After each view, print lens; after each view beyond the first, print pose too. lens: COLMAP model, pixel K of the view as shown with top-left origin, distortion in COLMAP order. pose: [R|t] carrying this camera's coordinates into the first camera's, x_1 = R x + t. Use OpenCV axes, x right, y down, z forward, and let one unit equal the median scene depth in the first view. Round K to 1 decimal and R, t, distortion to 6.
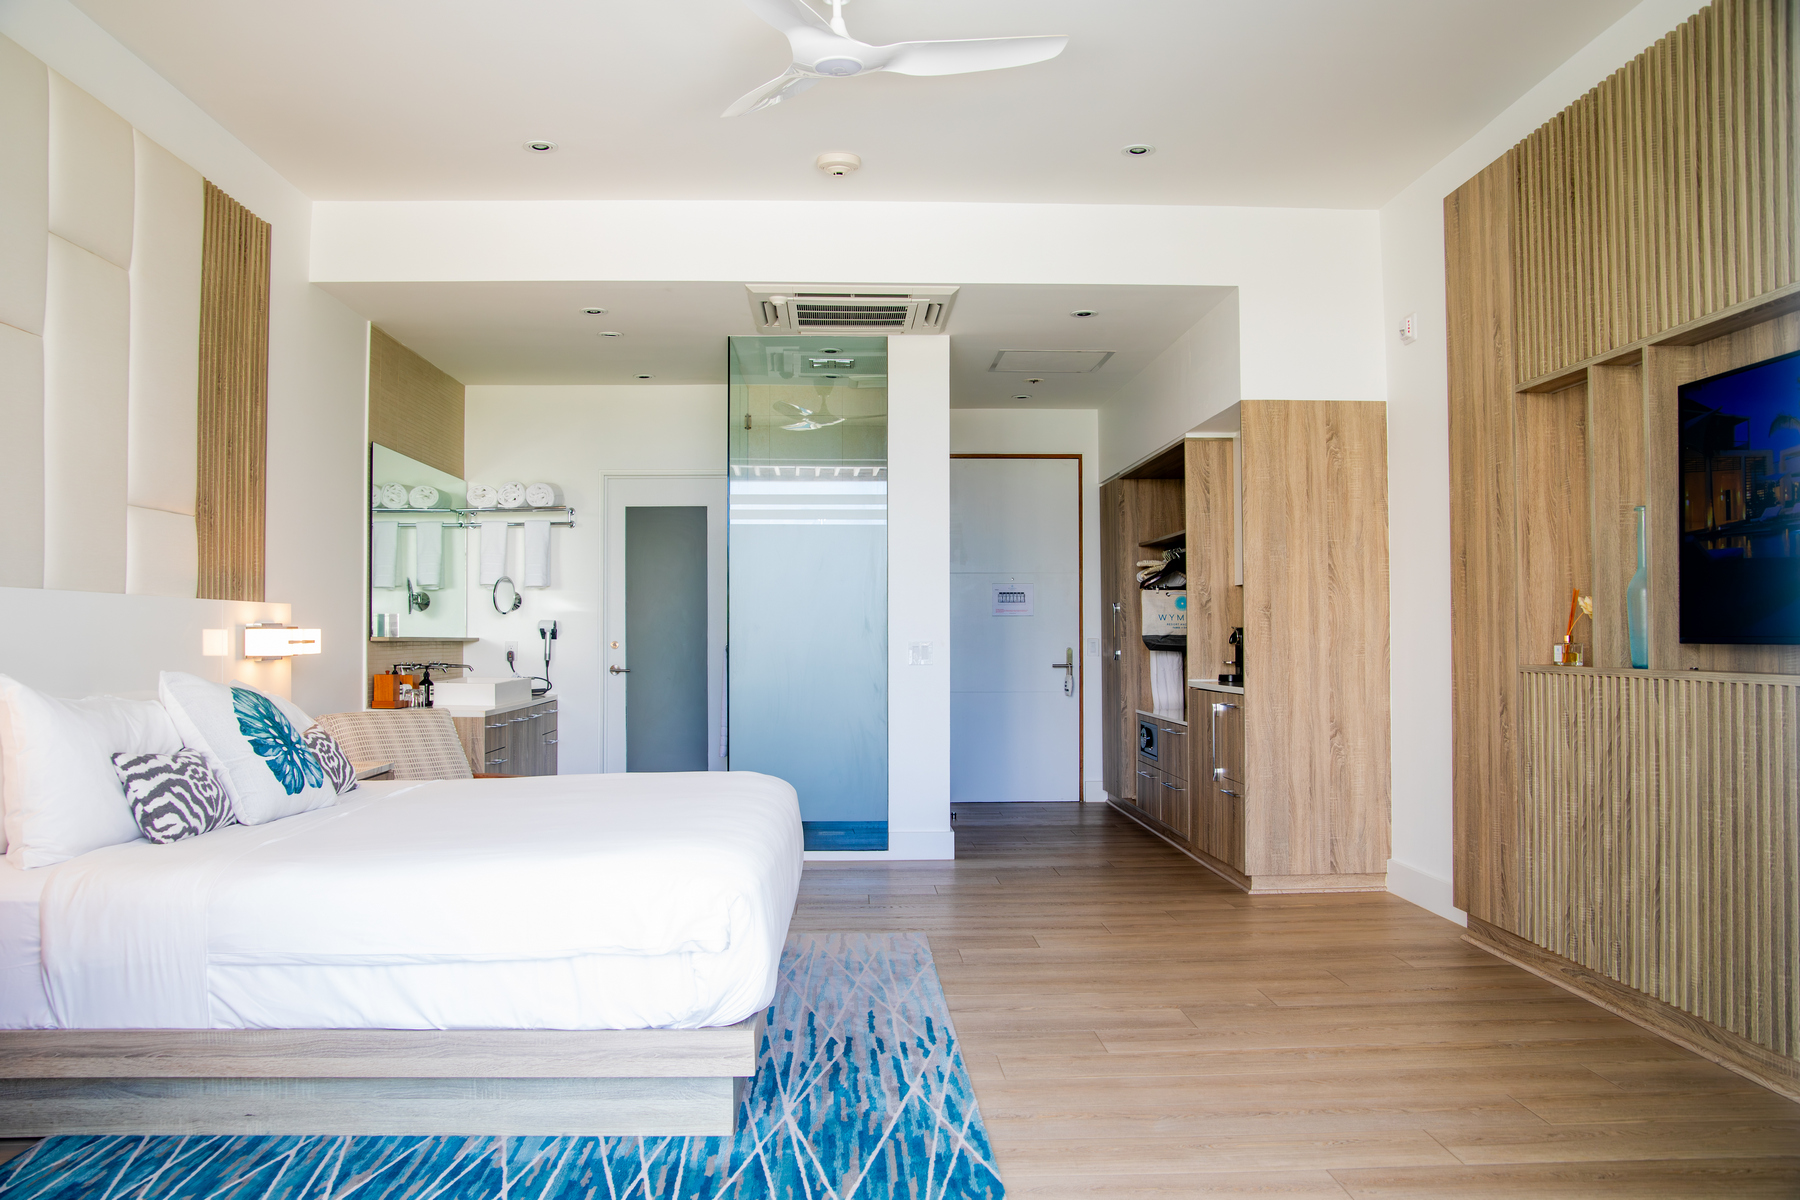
lens RADIAL K [[1447.2, 0, 900.0], [0, 1447.2, 600.0], [0, 0, 1]] dist [-0.126513, 0.135792]
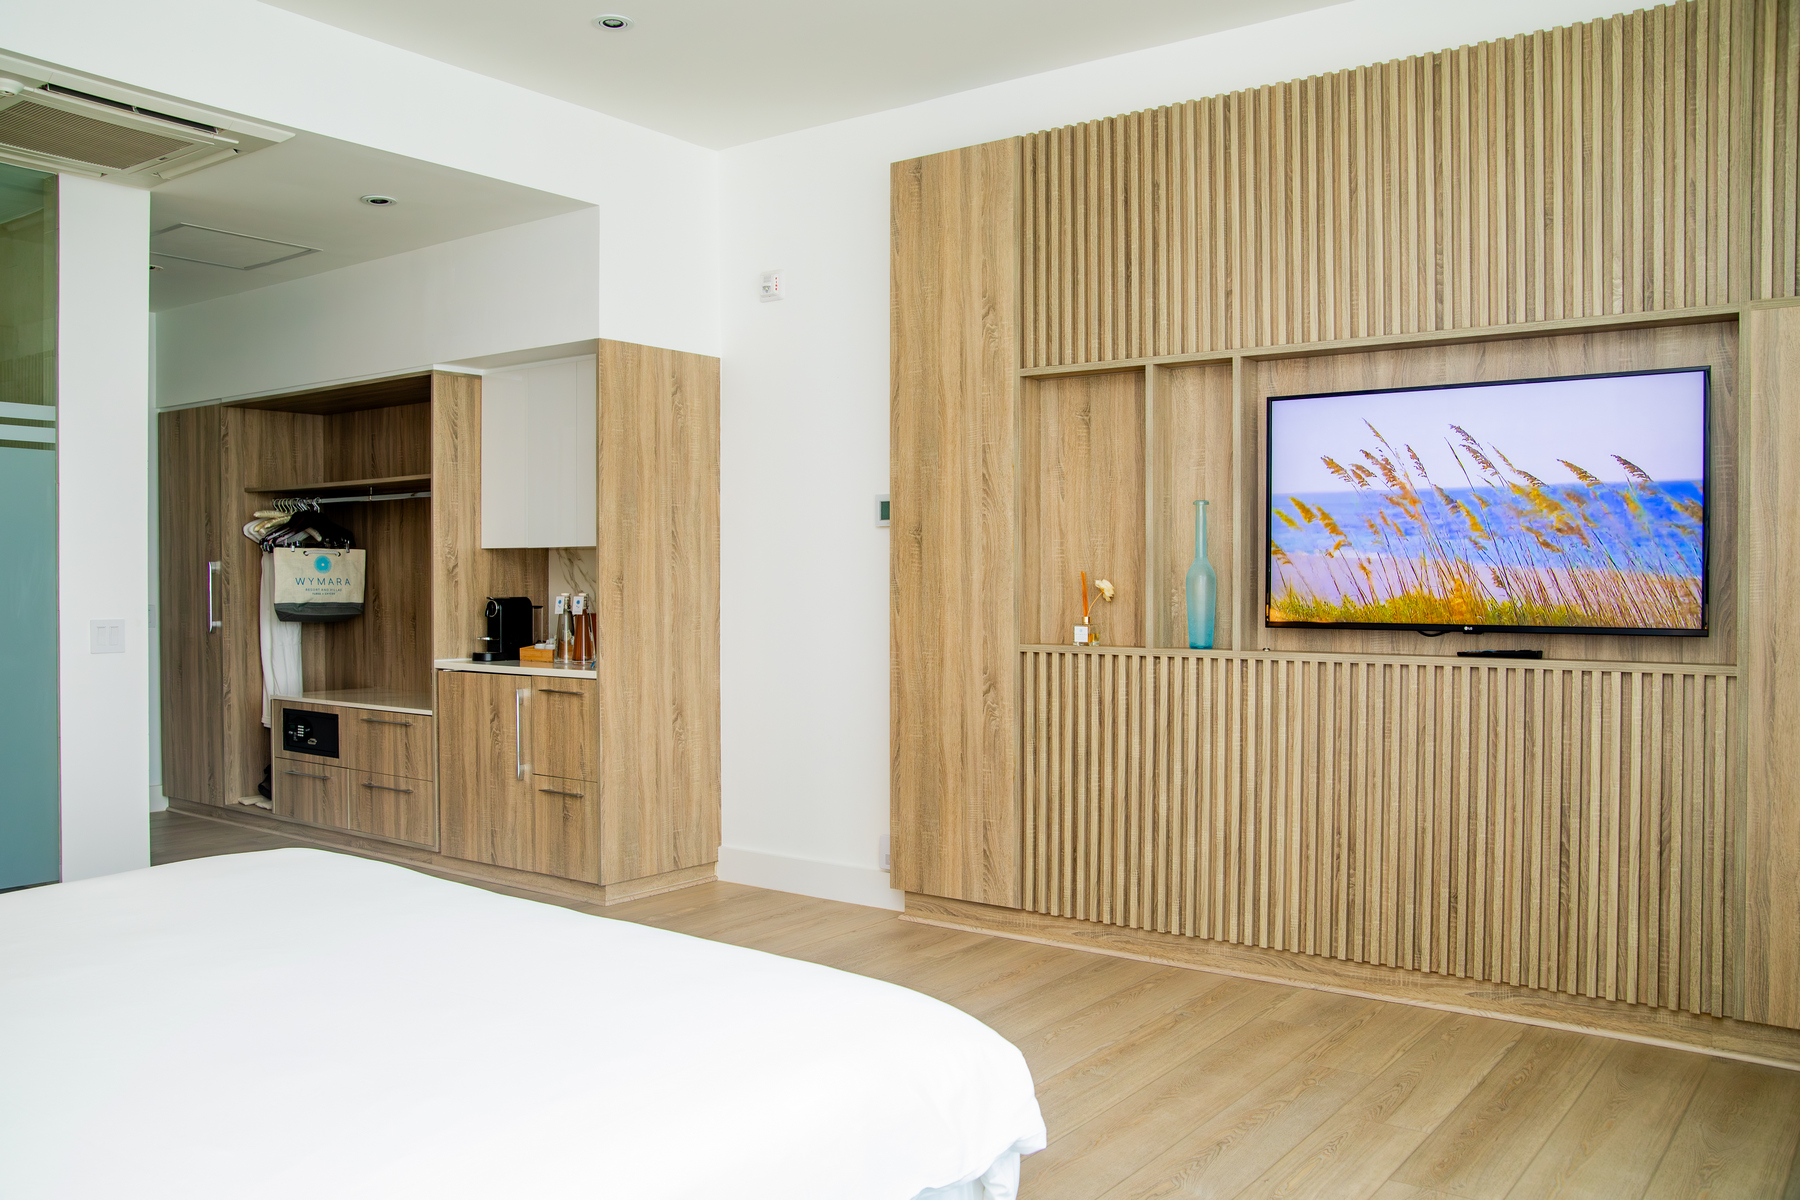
lens RADIAL K [[1447.2, 0, 900.0], [0, 1447.2, 600.0], [0, 0, 1]] dist [-0.126513, 0.135792]
pose [[0.631539, -0.007463, 0.775308, -0.318365], [-0.021877, 0.999384, 0.027440, -0.009701], [-0.775035, -0.034291, 0.630987, 0.310963]]
